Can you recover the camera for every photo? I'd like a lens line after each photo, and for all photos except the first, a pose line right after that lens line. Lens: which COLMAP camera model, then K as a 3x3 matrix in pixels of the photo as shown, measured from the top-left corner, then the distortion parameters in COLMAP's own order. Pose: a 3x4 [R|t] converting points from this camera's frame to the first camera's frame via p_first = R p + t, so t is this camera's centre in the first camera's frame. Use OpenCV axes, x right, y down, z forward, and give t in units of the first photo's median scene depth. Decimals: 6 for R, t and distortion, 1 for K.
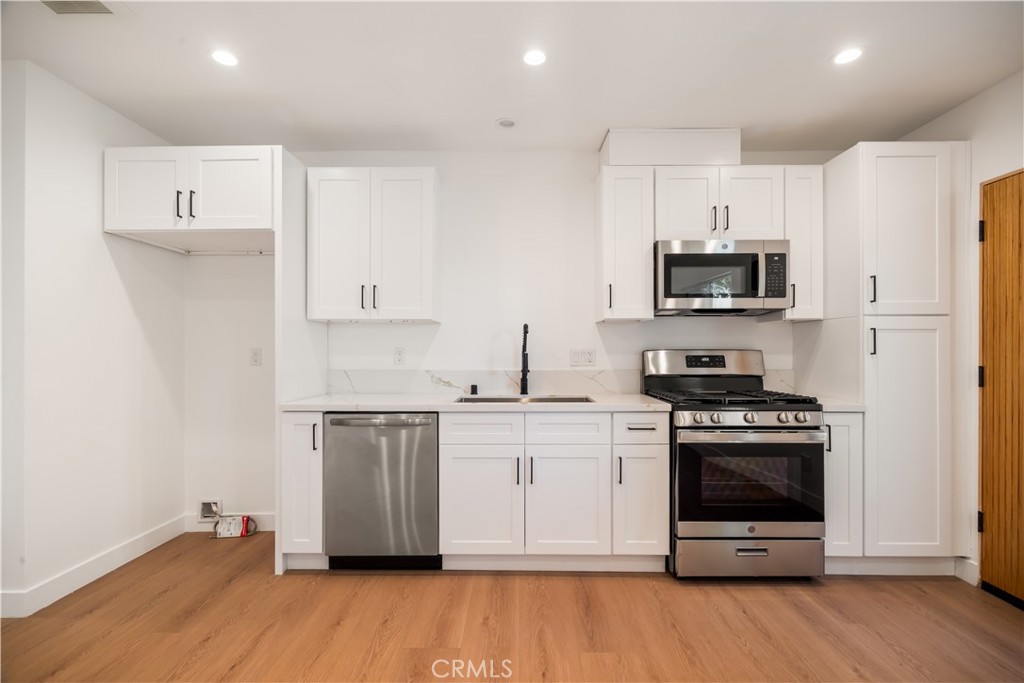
lens RADIAL K [[468.1, 0, 516.3], [0, 468.1, 349.5], [0, 0, 1]] dist [-0.002541, 0.000085]
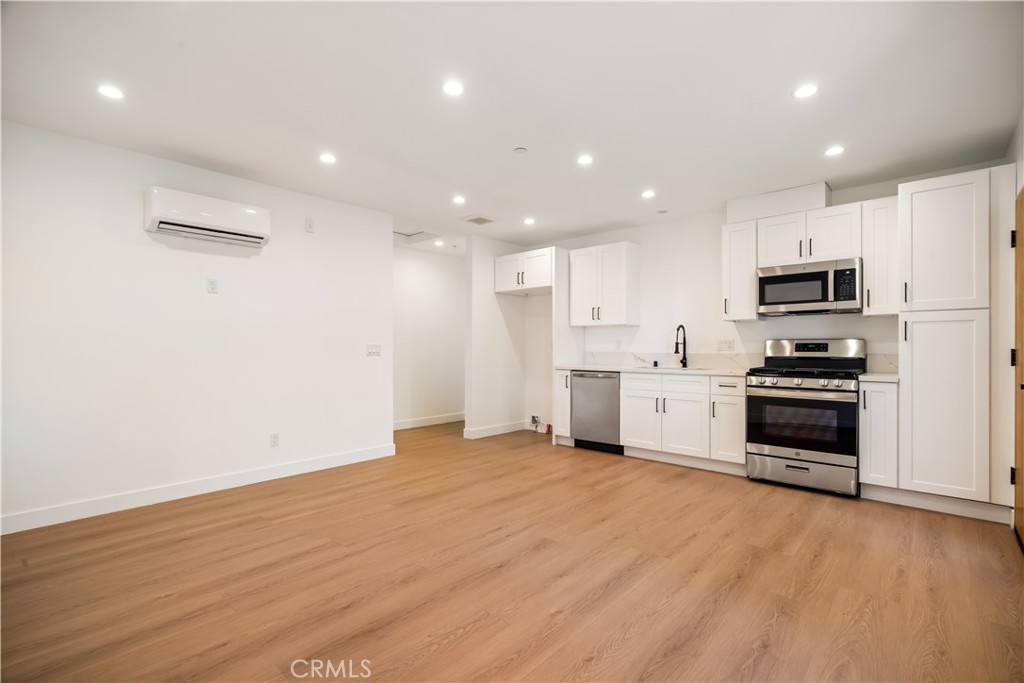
lens RADIAL K [[471.5, 0, 511.3], [0, 471.5, 343.2], [0, 0, 1]] dist [0.000366, 0.000073]
pose [[0.746797, -0.005023, -0.665033, 0.802056], [-0.000265, 0.999969, -0.007850, 0.028952], [0.665052, 0.006038, 0.746773, -0.767270]]
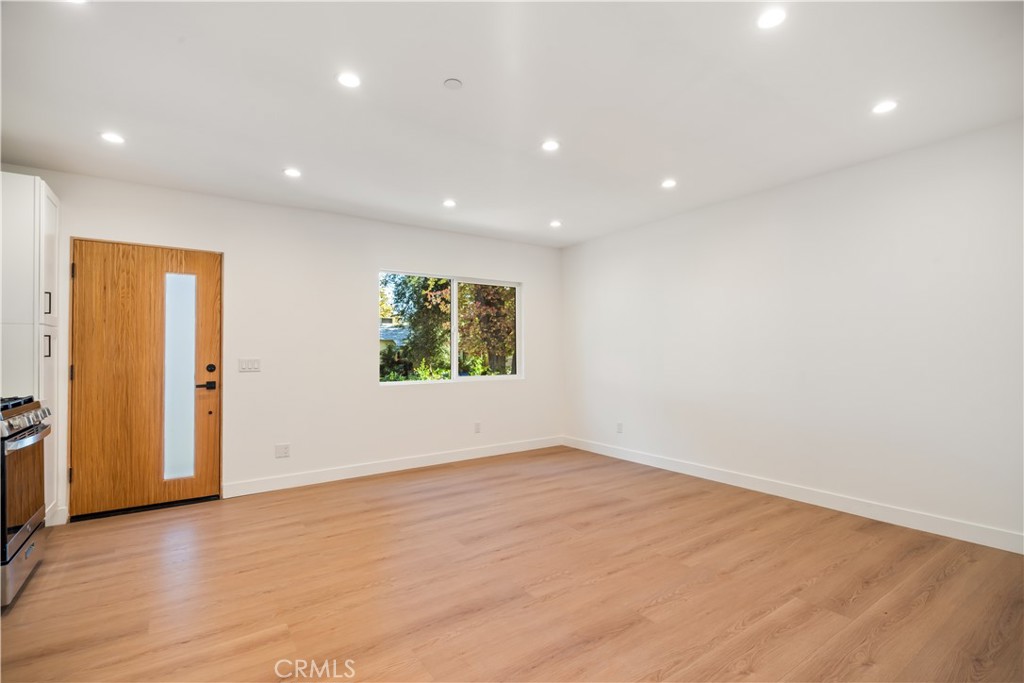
lens RADIAL K [[471.5, 0, 511.3], [0, 471.5, 343.2], [0, 0, 1]] dist [0.000366, 0.000073]
pose [[-0.579967, 0.027258, 0.814184, -0.913890], [0.011000, 0.999611, -0.025631, 0.019226], [-0.814566, -0.005909, -0.580041, 0.712544]]
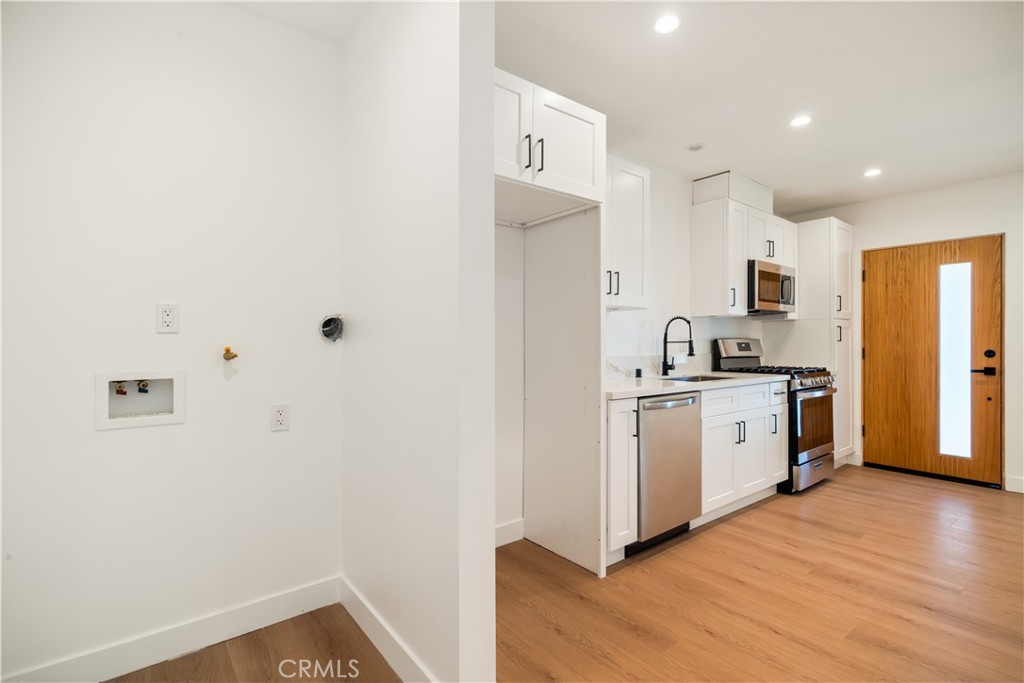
lens RADIAL K [[471.5, 0, 511.3], [0, 471.5, 343.2], [0, 0, 1]] dist [0.000366, 0.000073]
pose [[0.780622, 0.001556, 0.625001, -1.244473], [-0.001419, 0.999999, -0.000717, 0.019465], [-0.625002, -0.000327, 0.780623, 0.387494]]
